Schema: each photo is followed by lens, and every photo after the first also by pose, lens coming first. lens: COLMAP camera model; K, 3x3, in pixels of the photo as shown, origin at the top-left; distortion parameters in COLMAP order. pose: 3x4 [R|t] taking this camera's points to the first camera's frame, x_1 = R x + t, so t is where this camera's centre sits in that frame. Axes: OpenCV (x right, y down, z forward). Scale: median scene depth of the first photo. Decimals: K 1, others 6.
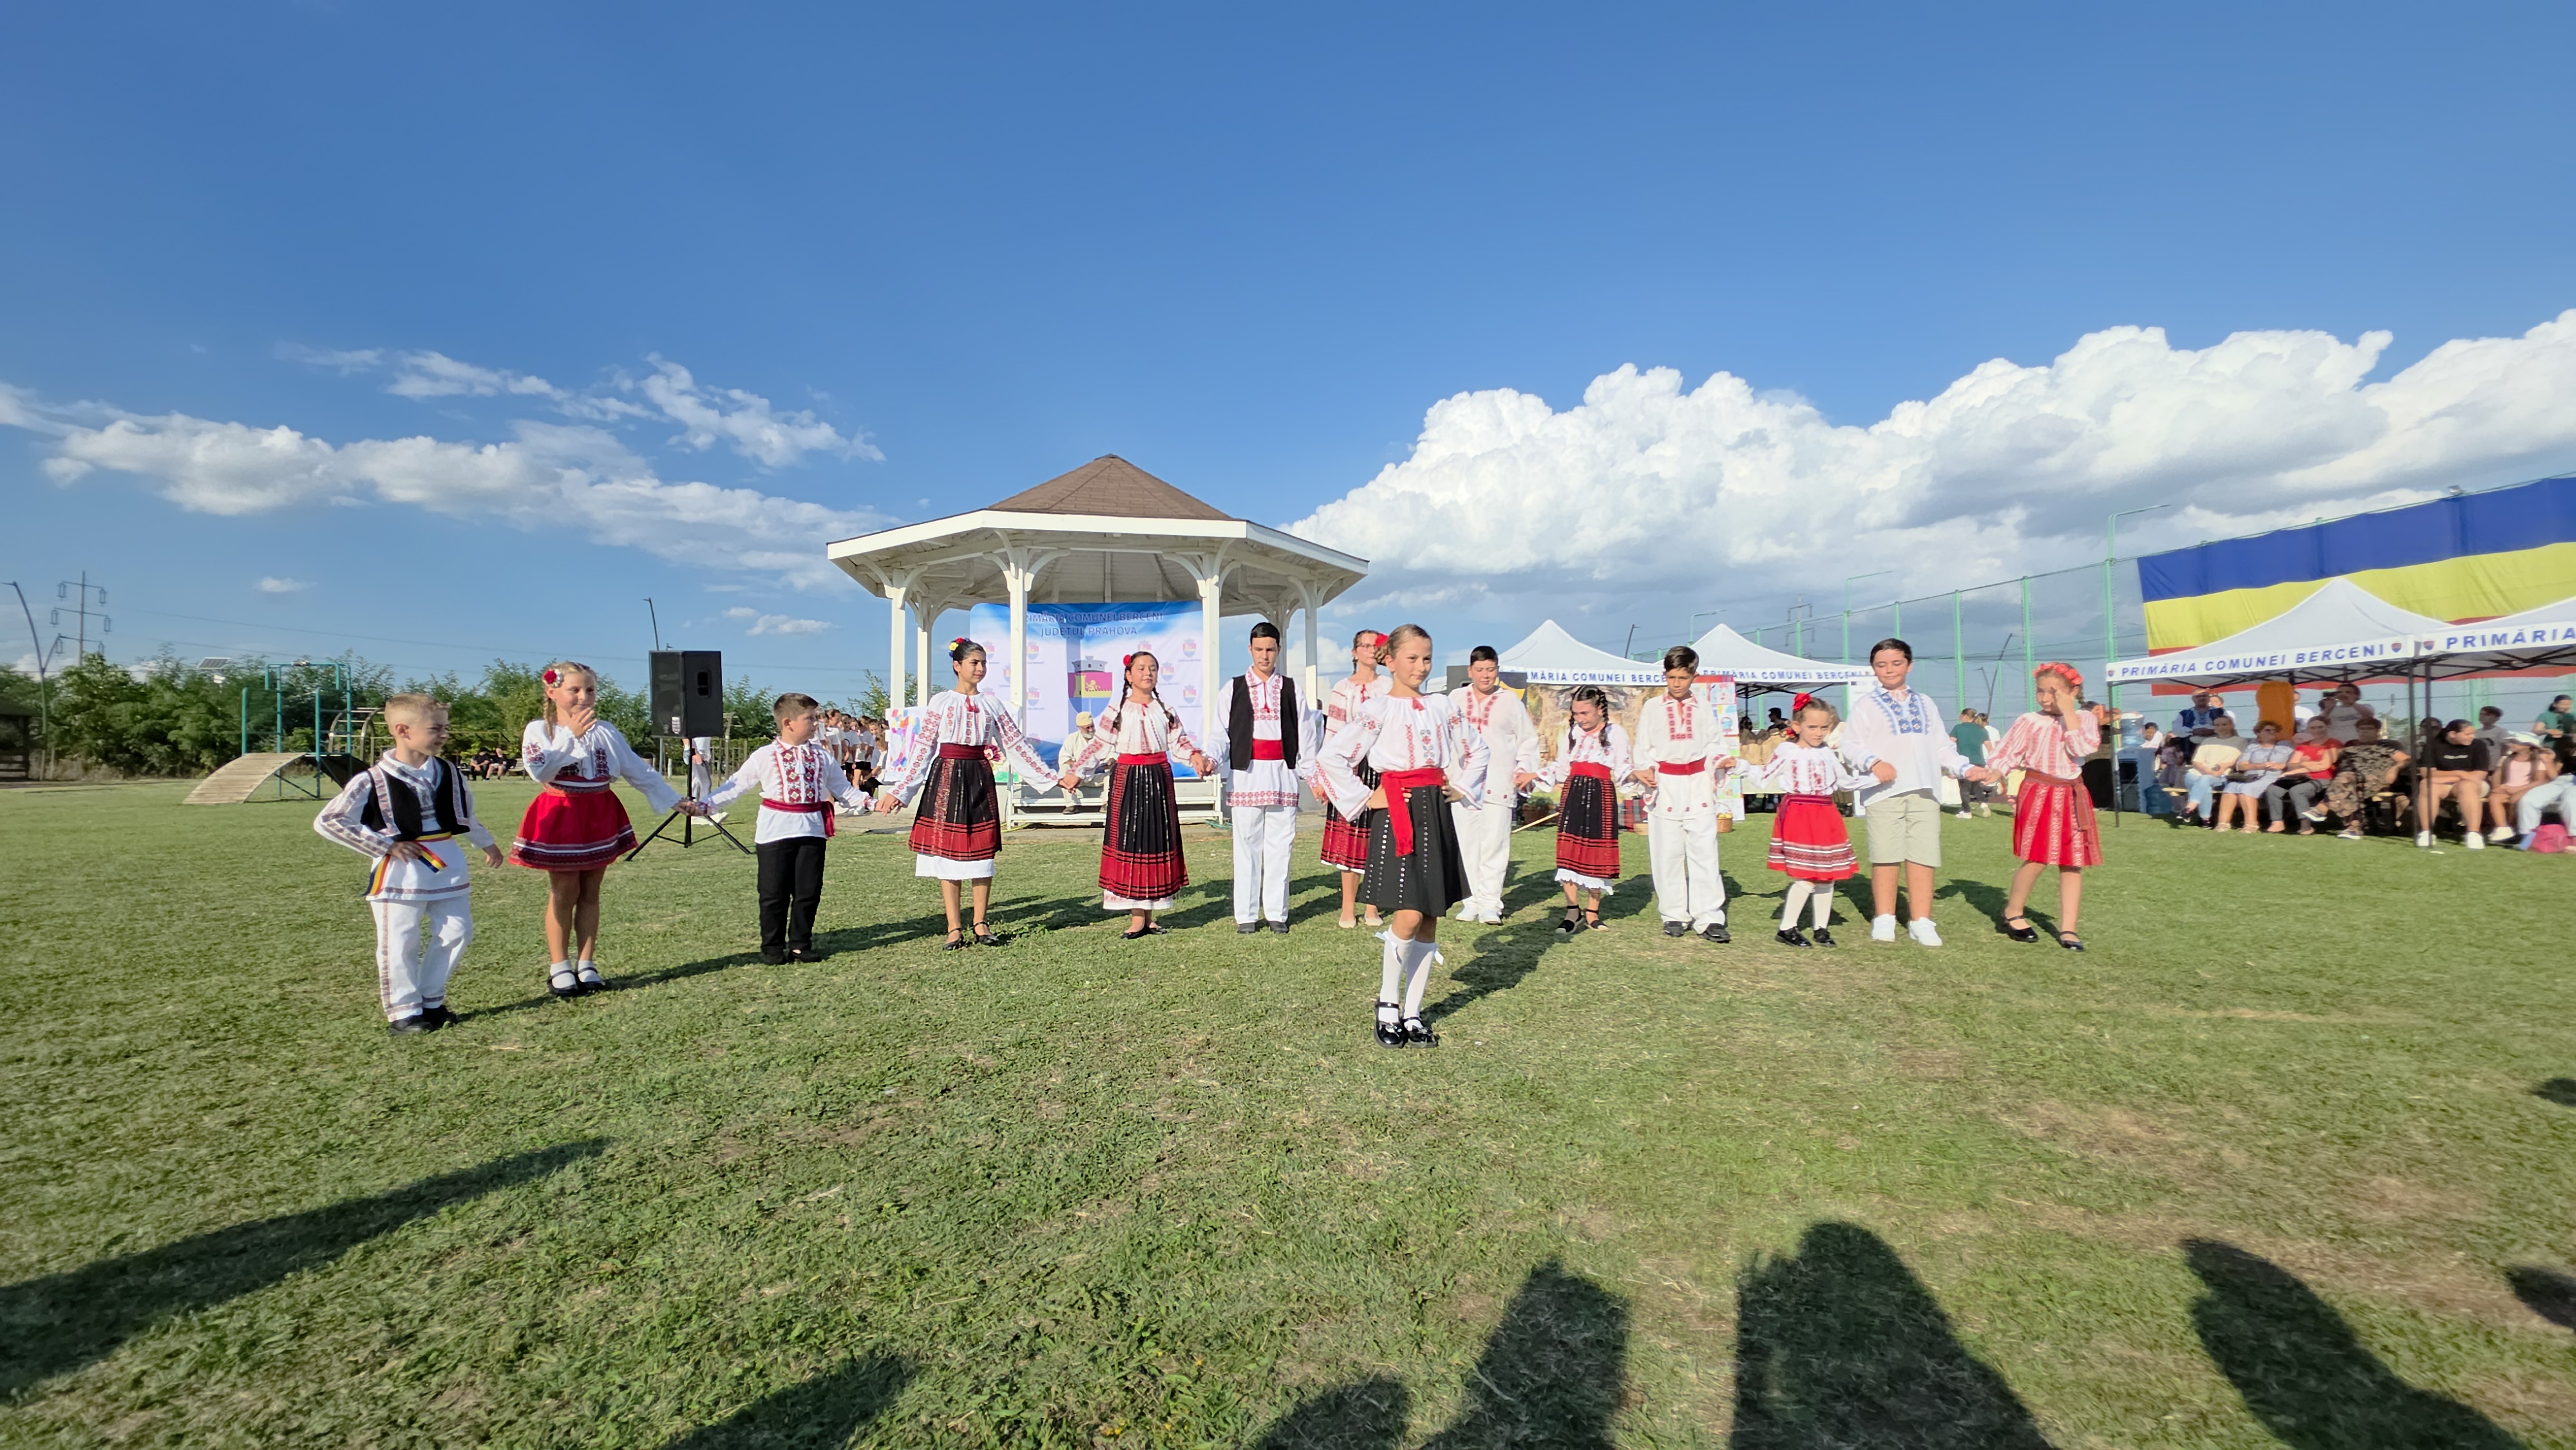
lens RADIAL K [[1002.5, 0, 1284.6], [0, 1002.5, 717.7], [0, 0, 1]] dist [0.009031, -0.007089]
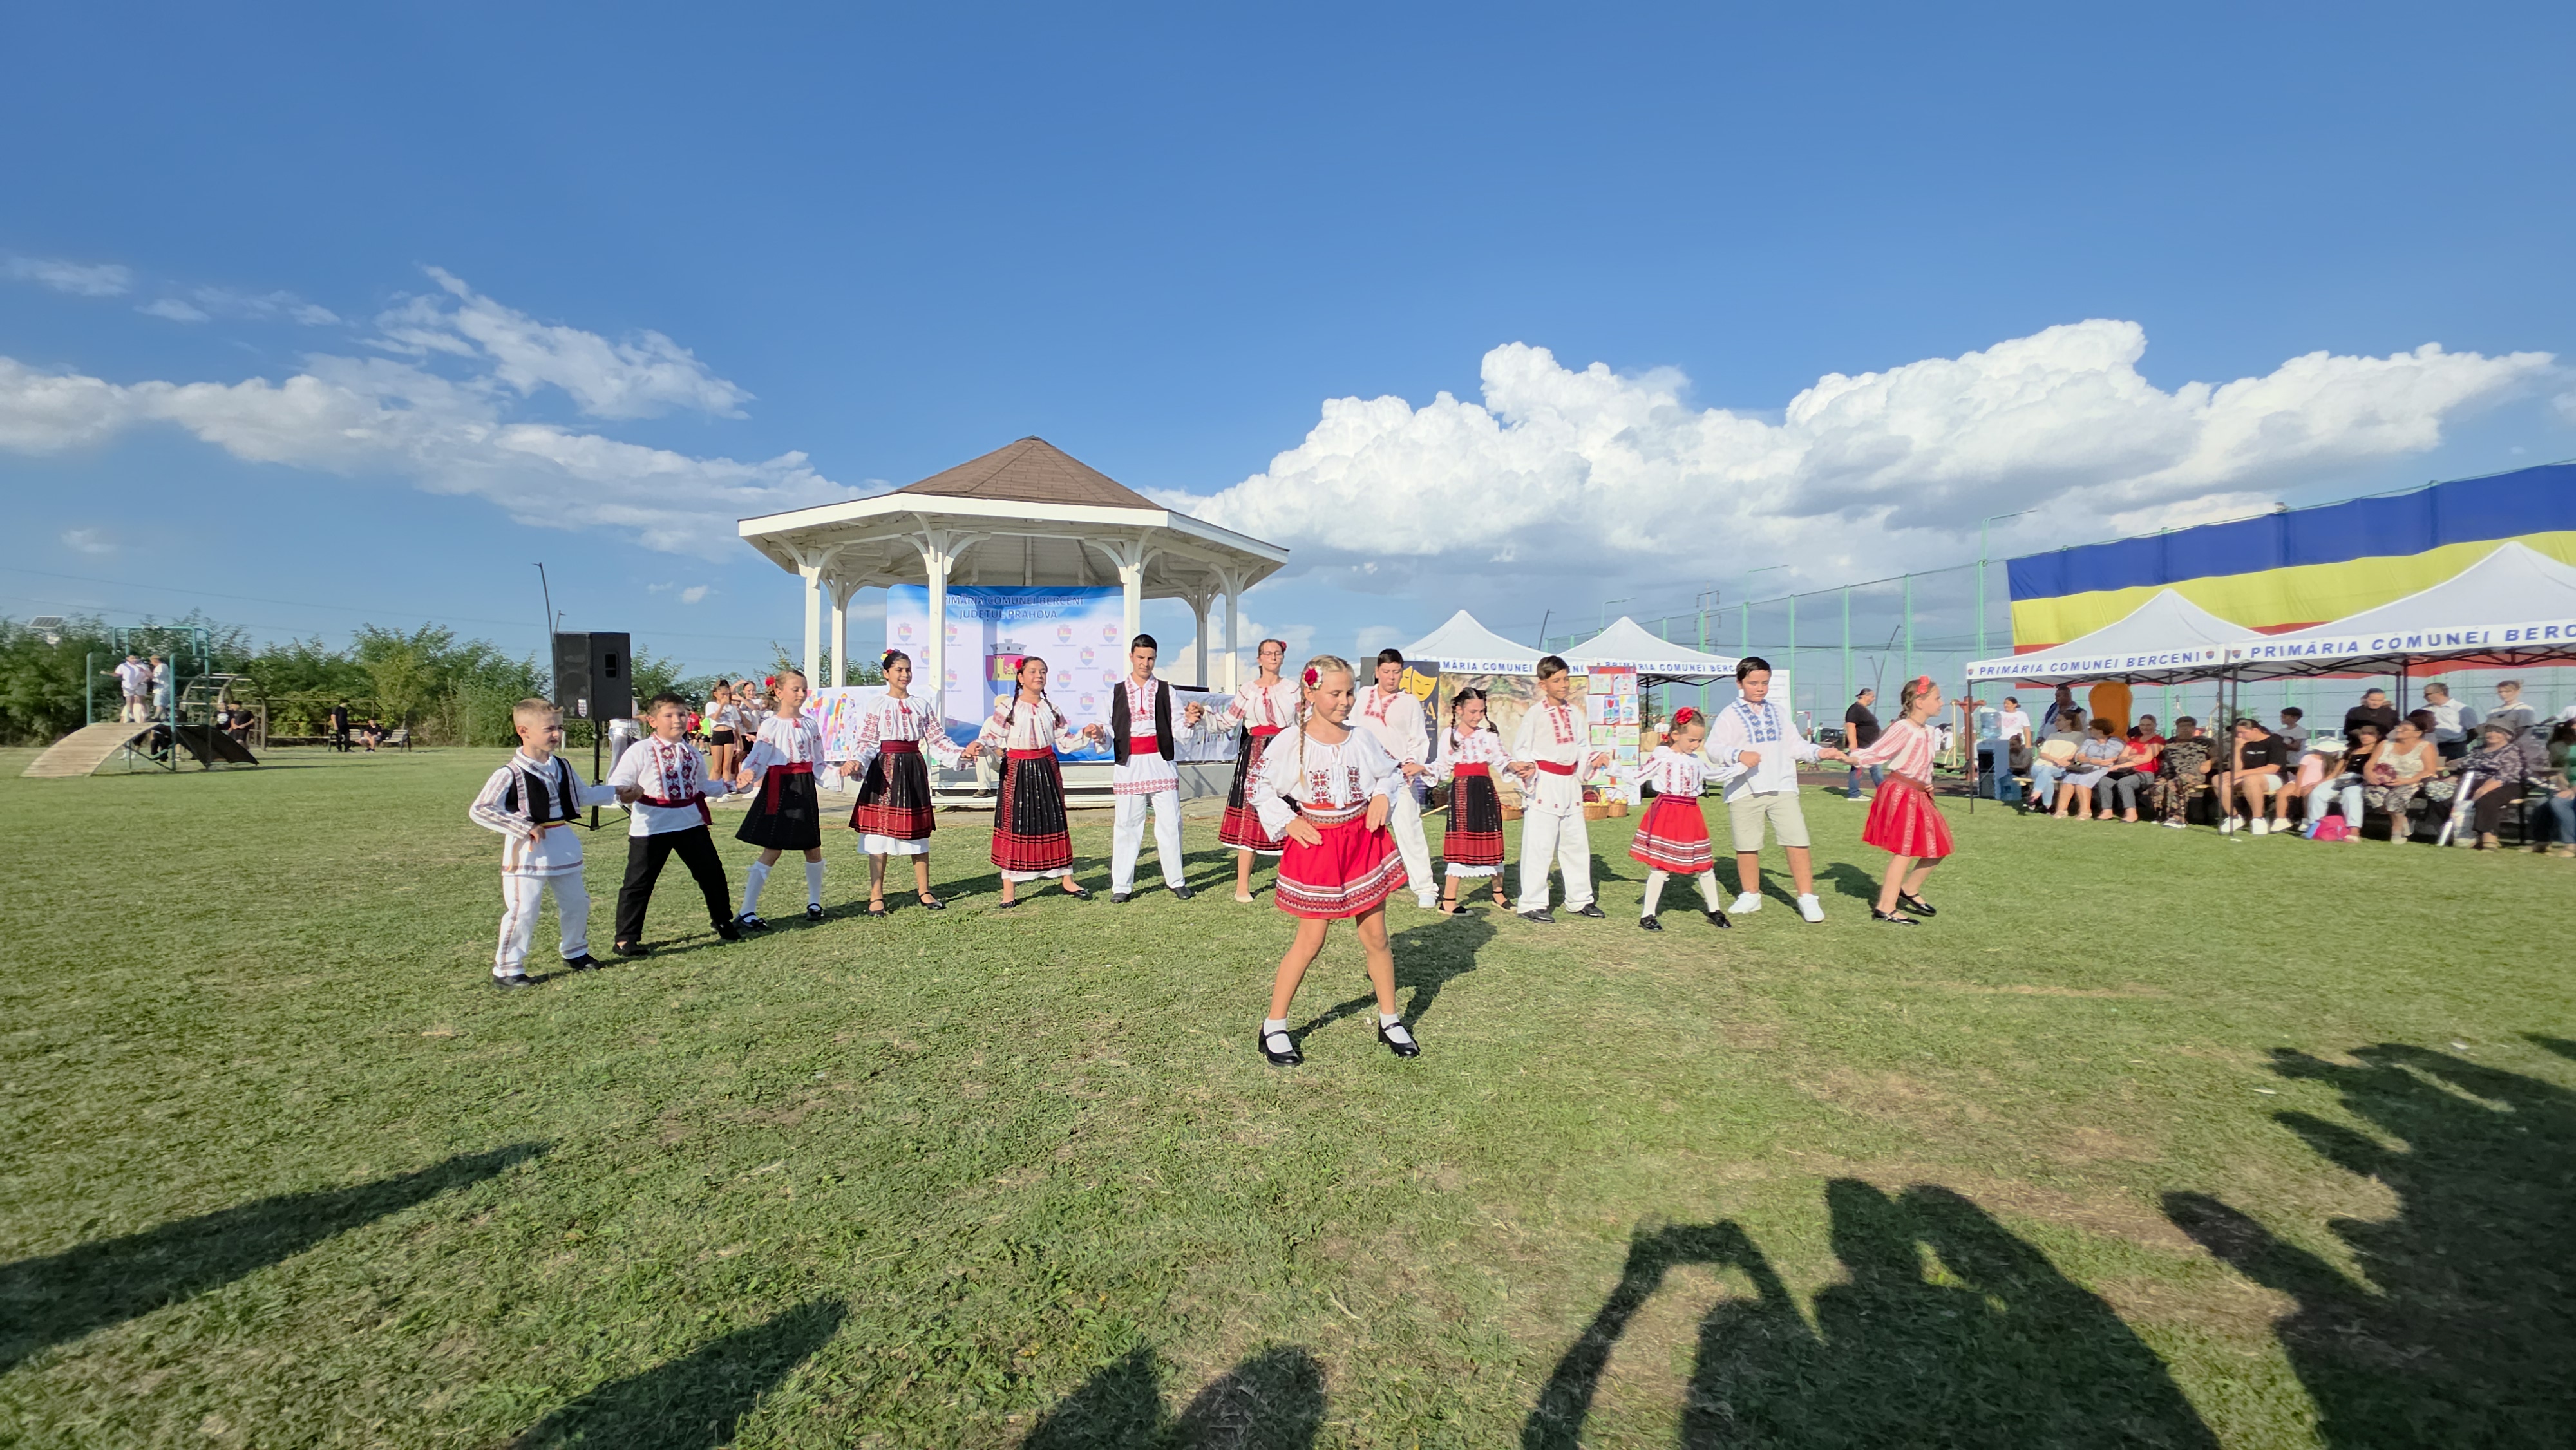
lens RADIAL K [[1004.4, 0, 1285.2], [0, 1004.4, 719.0], [0, 0, 1]] dist [0.007616, -0.006724]
pose [[0.996974, 0.011532, 0.076880, 0.019134], [-0.013489, 0.999597, 0.024992, -0.050275], [-0.076560, -0.025953, 0.996727, -0.119858]]
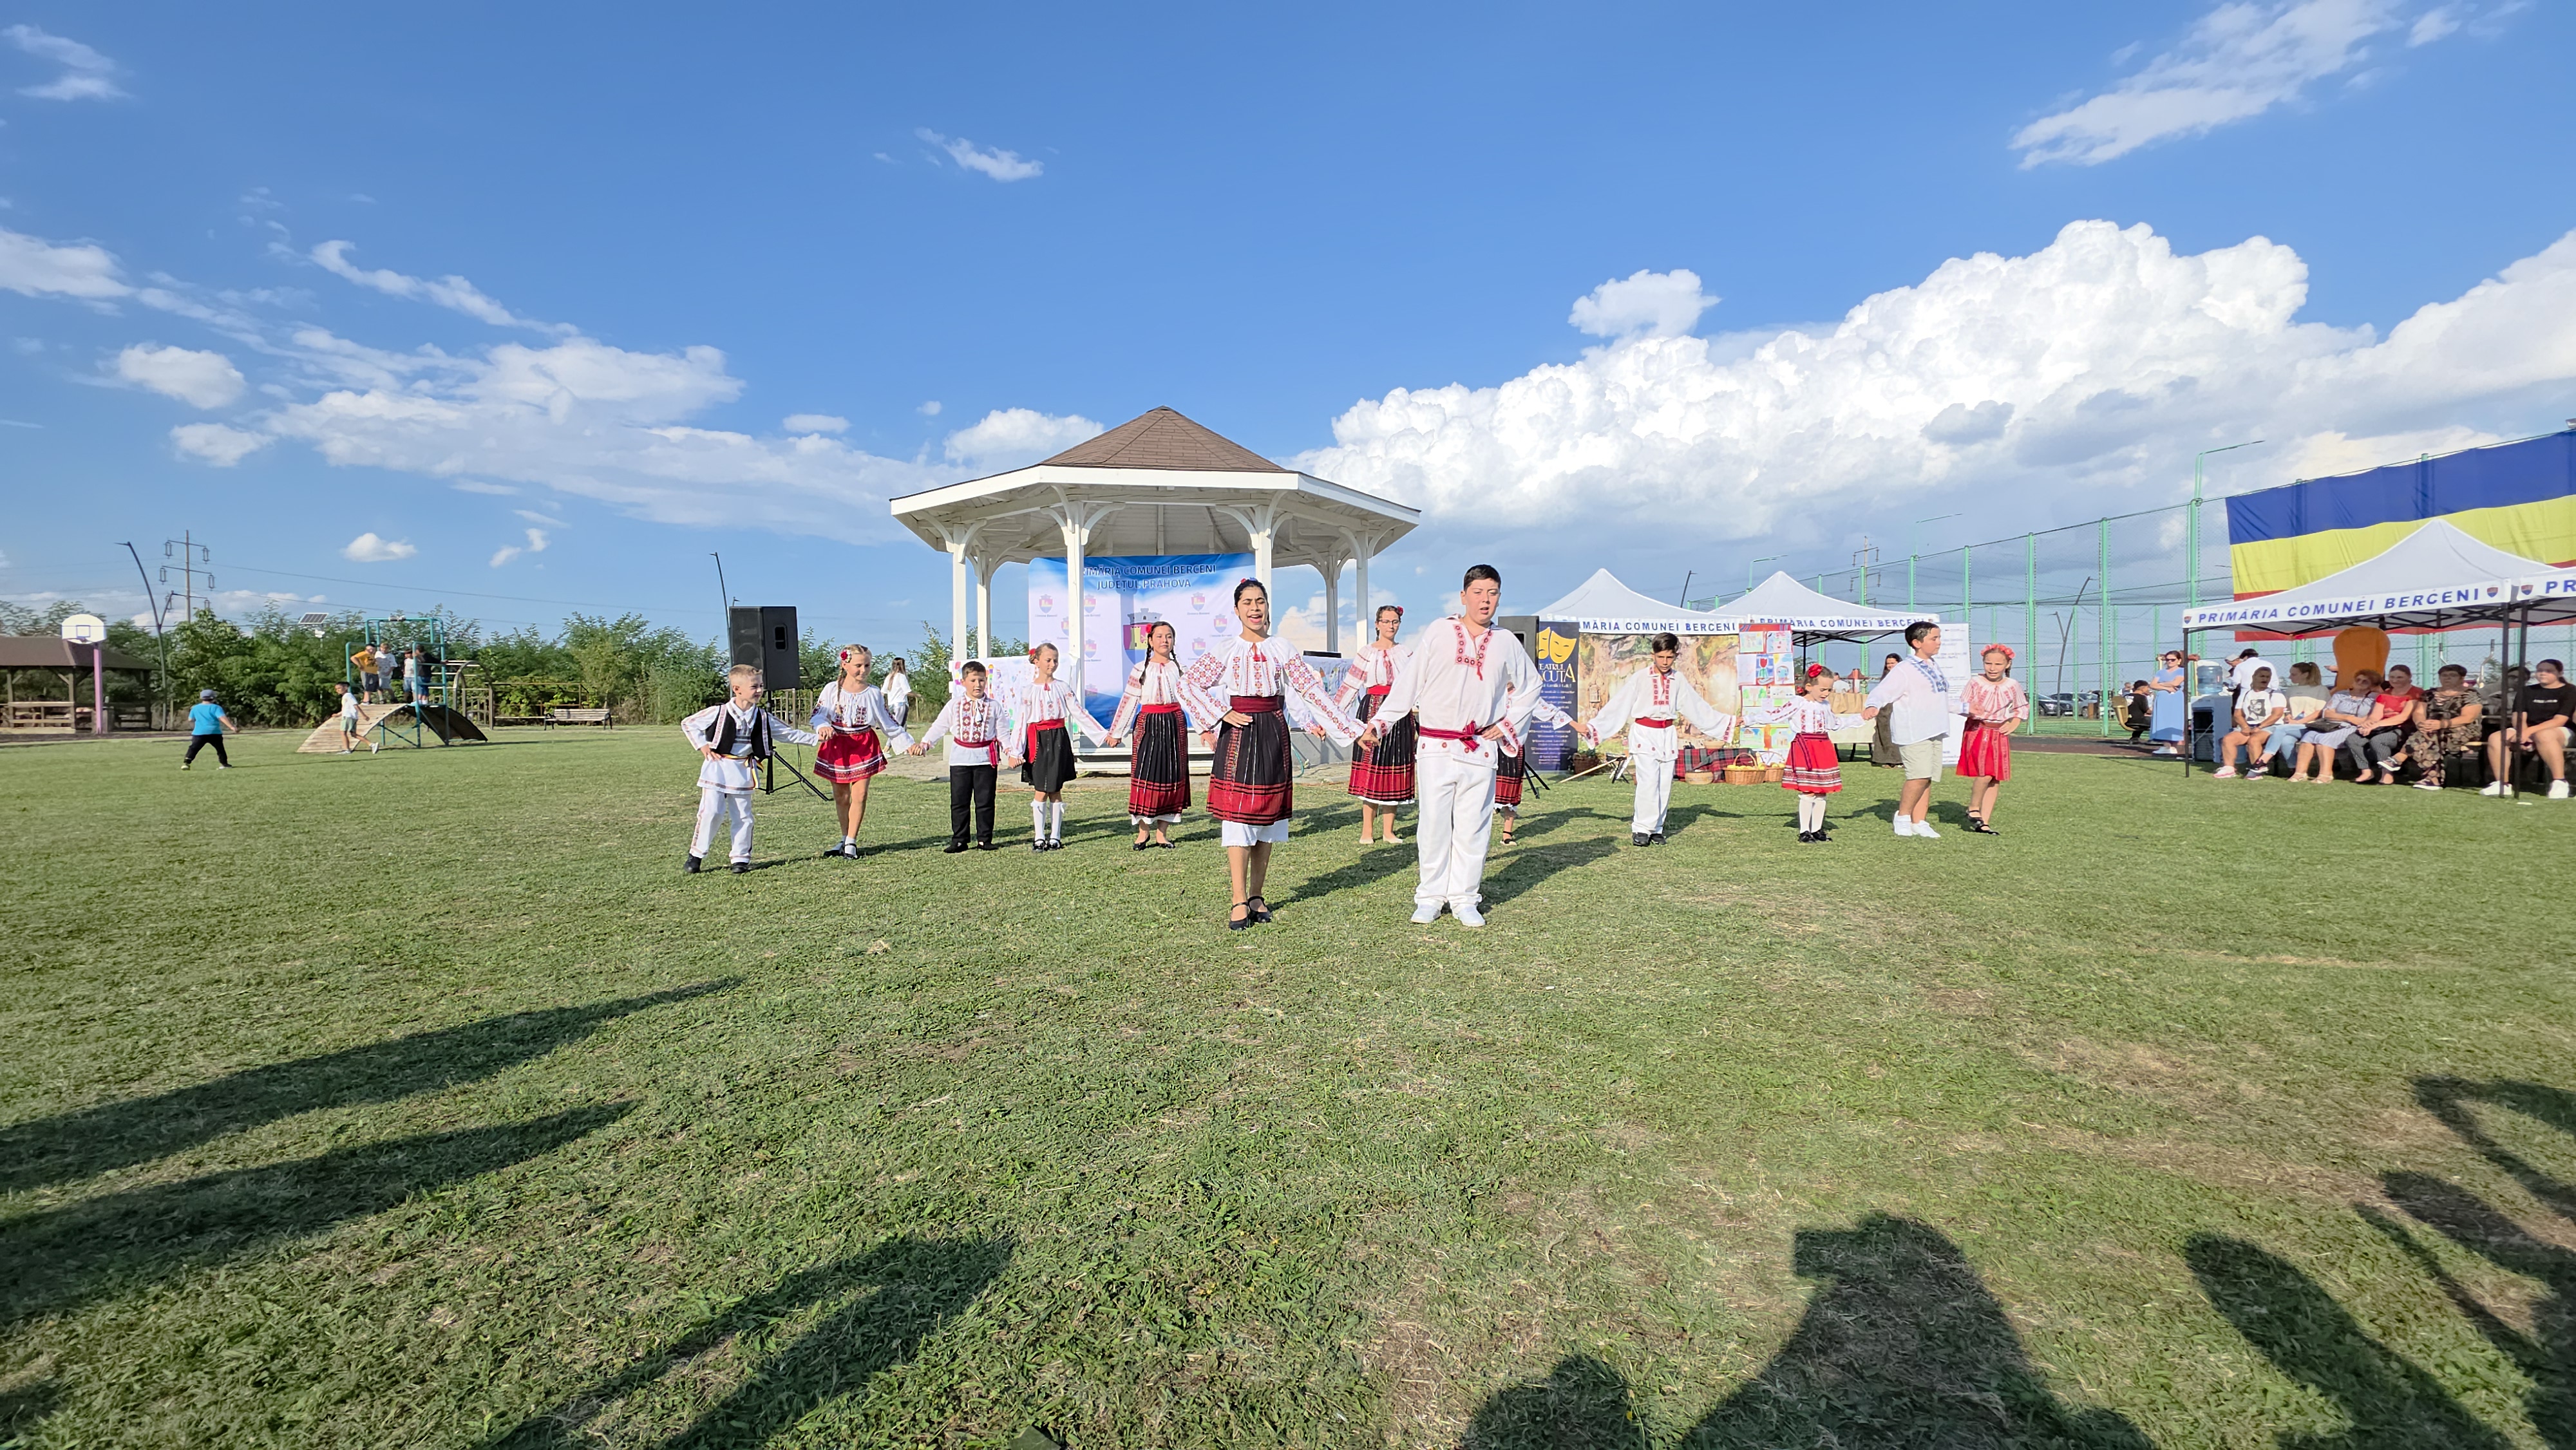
lens RADIAL K [[1002.0, 0, 1286.7], [0, 1002.0, 718.4], [0, 0, 1]] dist [0.008310, -0.007005]
pose [[0.998892, -0.001496, -0.047034, -0.011067], [0.003930, 0.998655, 0.051705, -0.008647], [0.046893, -0.051833, 0.997554, -0.069087]]
